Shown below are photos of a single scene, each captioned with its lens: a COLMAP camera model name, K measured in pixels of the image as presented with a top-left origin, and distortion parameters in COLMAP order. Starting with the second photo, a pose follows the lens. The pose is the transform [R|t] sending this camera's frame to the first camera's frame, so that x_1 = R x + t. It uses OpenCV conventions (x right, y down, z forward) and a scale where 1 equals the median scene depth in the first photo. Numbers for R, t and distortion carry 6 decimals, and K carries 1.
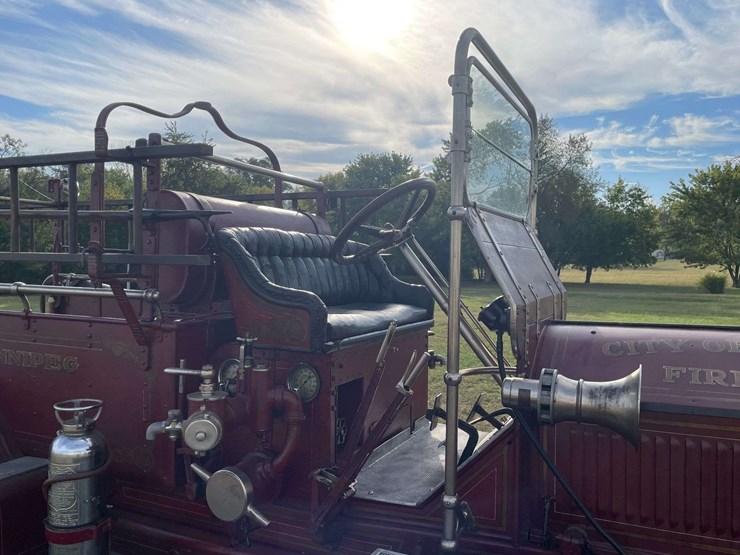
lens RADIAL K [[640.7, 0, 384.6], [0, 640.7, 278.1], [0, 0, 1]] dist [0.030284, -0.006822]
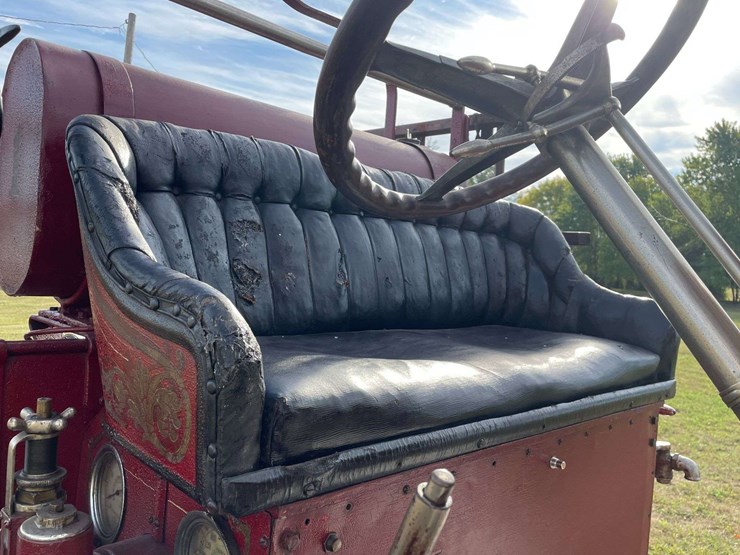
lens RADIAL K [[586.0, 0, 370.4], [0, 586.0, 297.8], [0, 0, 1]] dist [-0.011970, -0.006196]
pose [[0.917483, 0.059858, -0.393245, 0.056902], [-0.055584, 0.998206, 0.022259, 0.019937], [0.393872, 0.001436, 0.919164, 0.799407]]
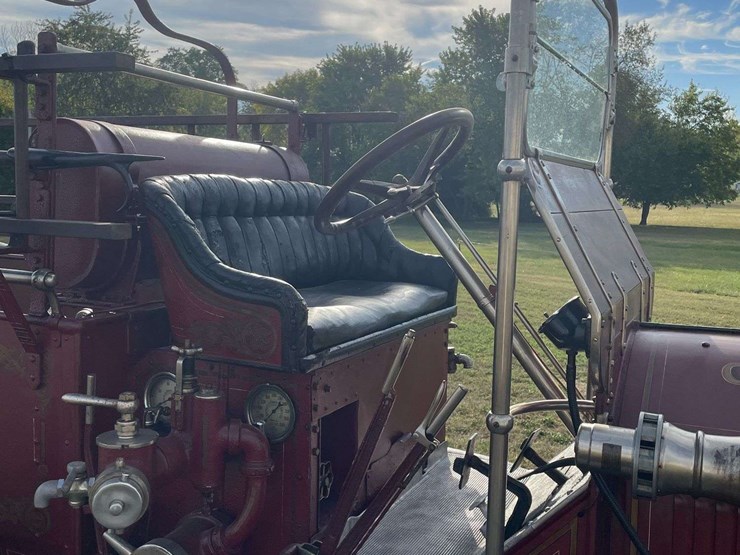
lens RADIAL K [[853.6, 0, 370.2], [0, 853.6, 263.9], [0, 0, 1]] dist [0.019812, 0.011929]
pose [[0.999913, 0.013097, 0.001278, -0.025338], [-0.013150, 0.998081, 0.060505, -0.047985], [-0.000483, -0.060516, 0.998167, 0.115805]]
